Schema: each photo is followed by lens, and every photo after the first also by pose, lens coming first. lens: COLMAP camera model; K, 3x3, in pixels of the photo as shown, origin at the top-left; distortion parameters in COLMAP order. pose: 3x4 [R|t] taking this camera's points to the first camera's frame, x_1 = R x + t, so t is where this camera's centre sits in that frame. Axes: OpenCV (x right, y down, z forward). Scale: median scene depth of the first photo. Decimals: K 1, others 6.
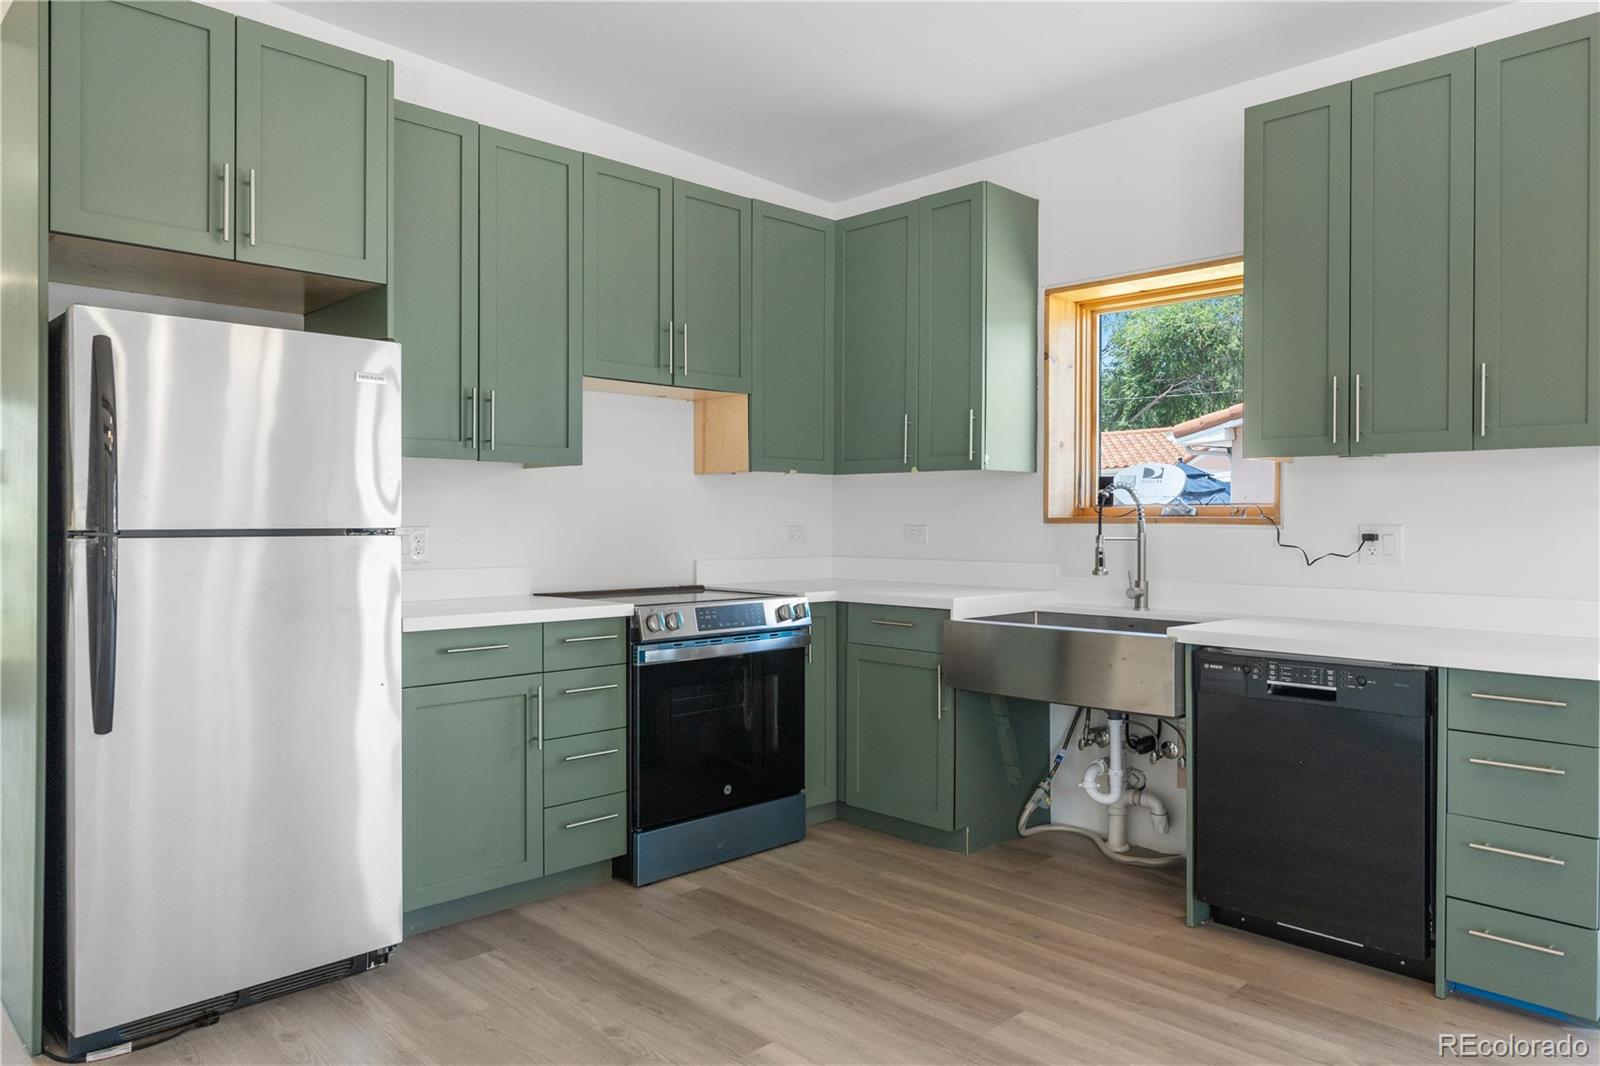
lens RADIAL K [[1056.5, 0, 812.9], [0, 1056.5, 541.1], [0, 0, 1]] dist [-0.001311, 0.001220]
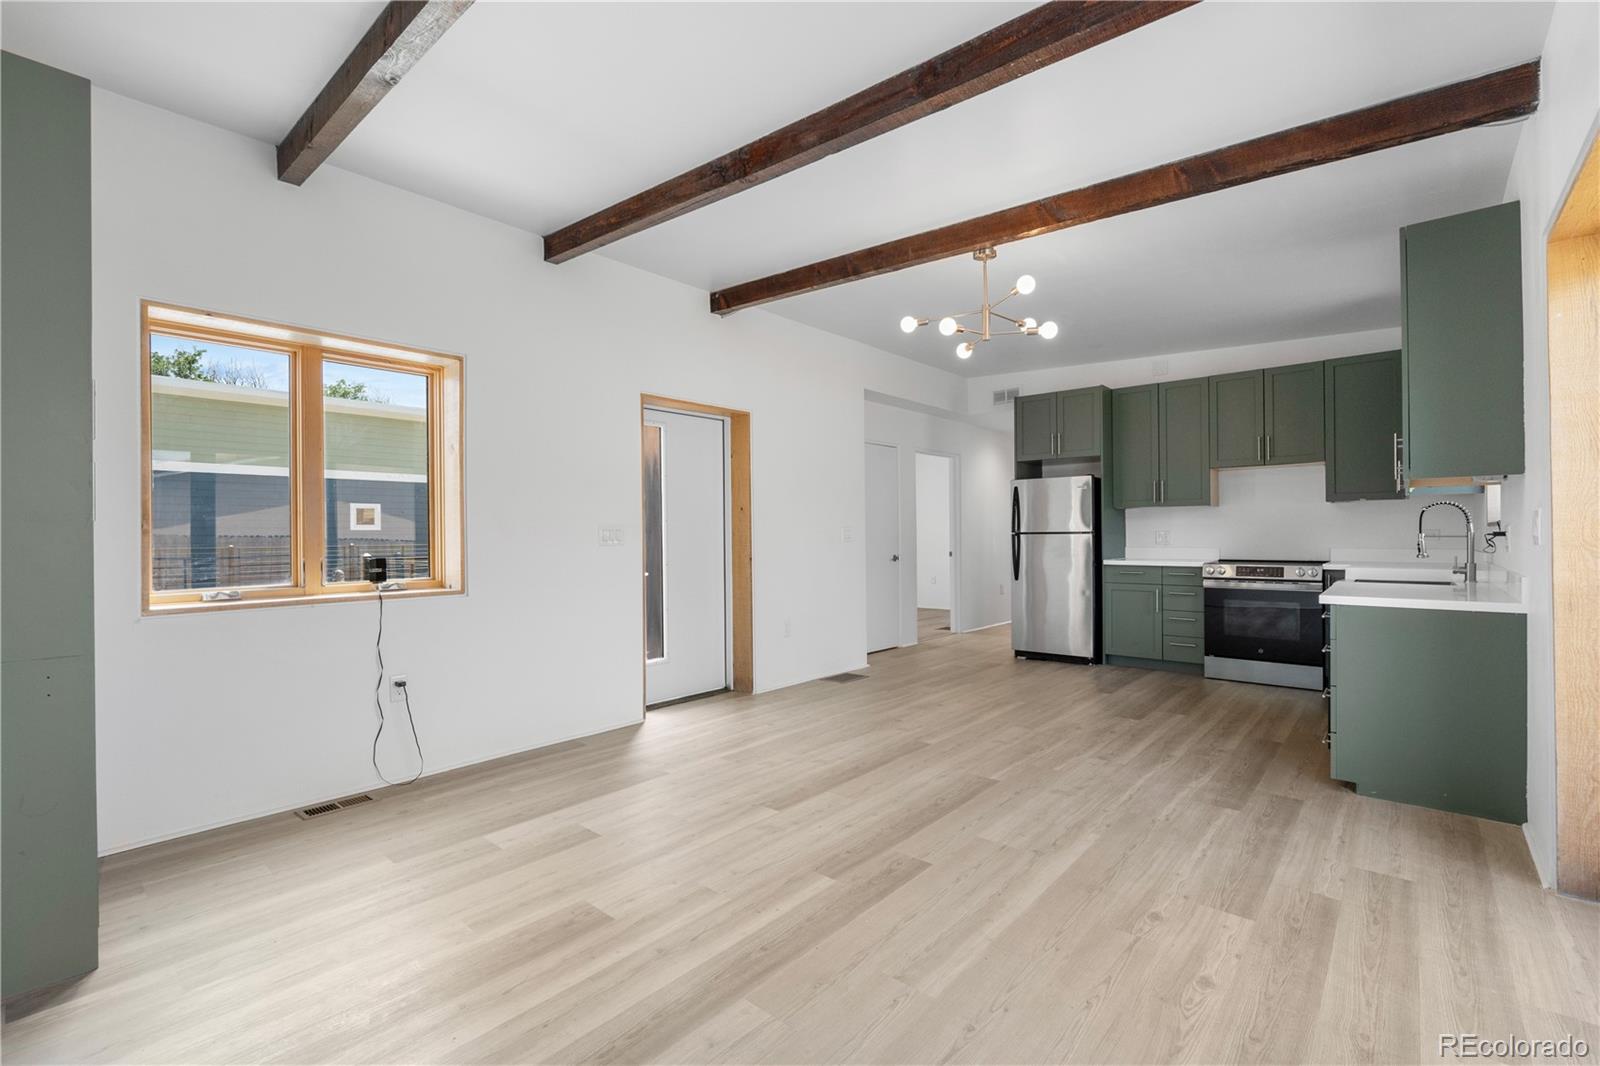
lens RADIAL K [[705.9, 0, 816.2], [0, 705.9, 534.4], [0, 0, 1]] dist [-0.007873, 0.002838]
pose [[0.098896, -0.002927, -0.995093, 1.364713], [-0.014206, 0.999890, -0.004353, 0.015253], [0.994996, 0.014567, 0.098843, -0.055845]]
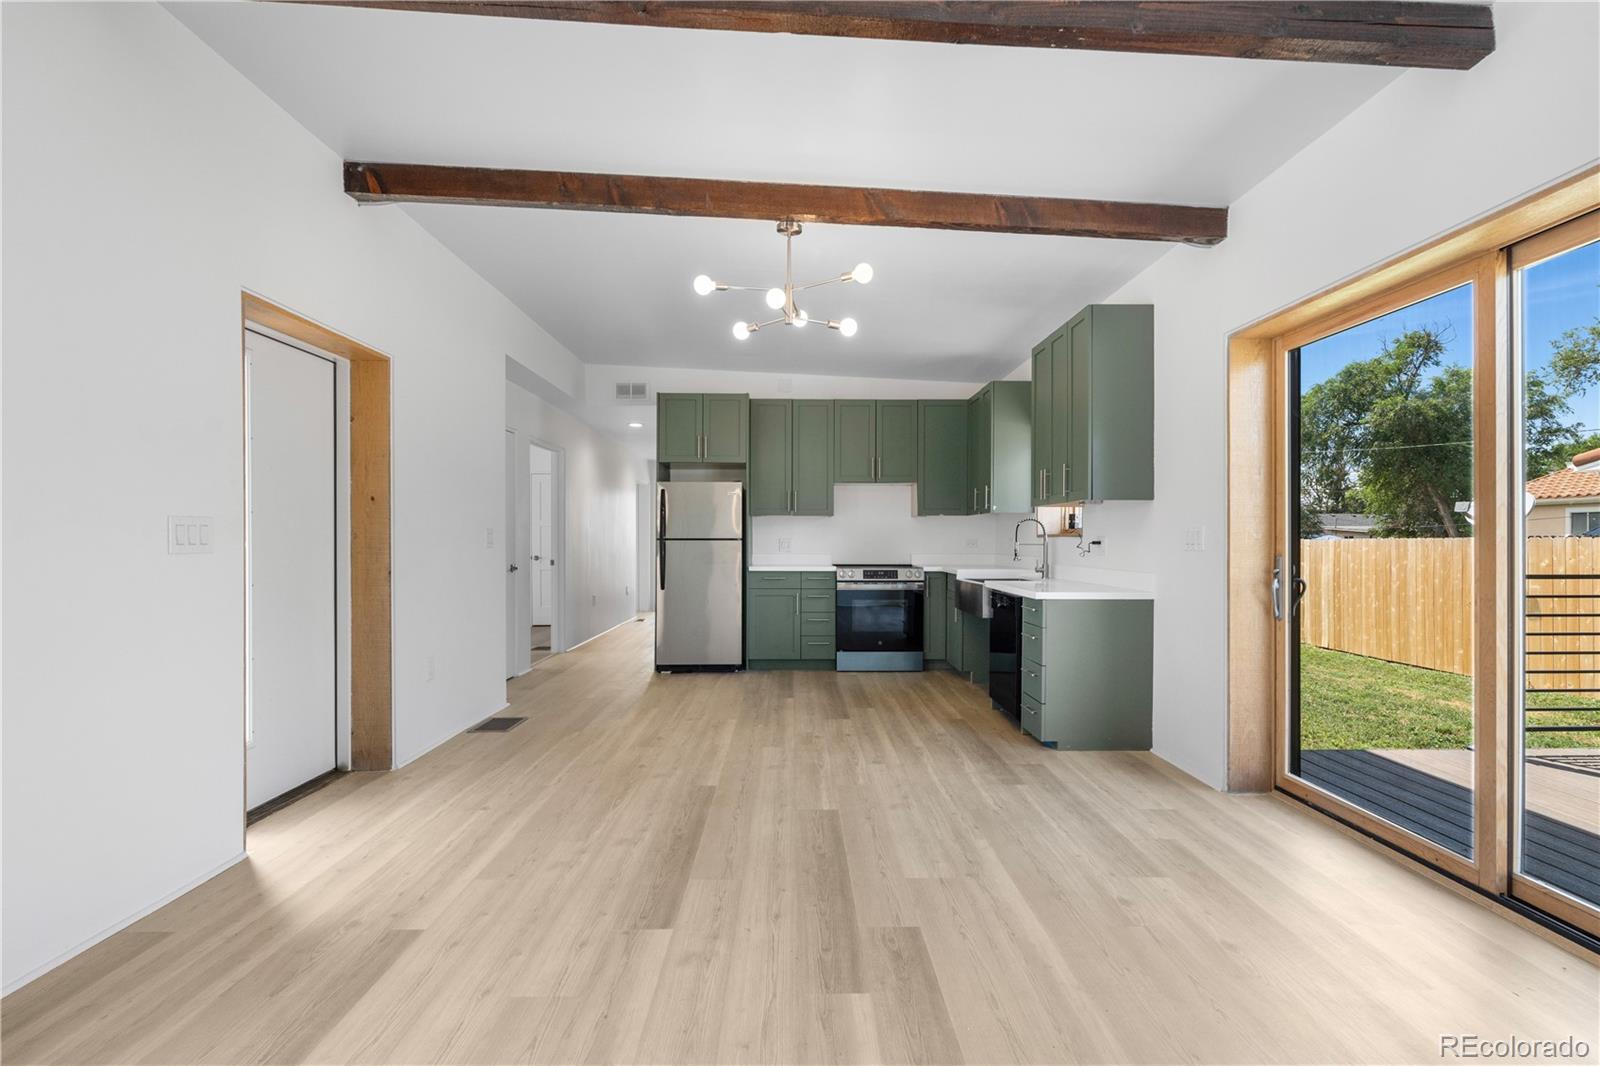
lens RADIAL K [[705.9, 0, 814.6], [0, 705.9, 547.0], [0, 0, 1]] dist [-0.007873, 0.002838]
pose [[0.736000, 0.006019, -0.676955, 1.012681], [-0.015287, 0.999853, -0.007730, 0.022983], [0.676809, 0.016038, 0.735984, -0.371609]]
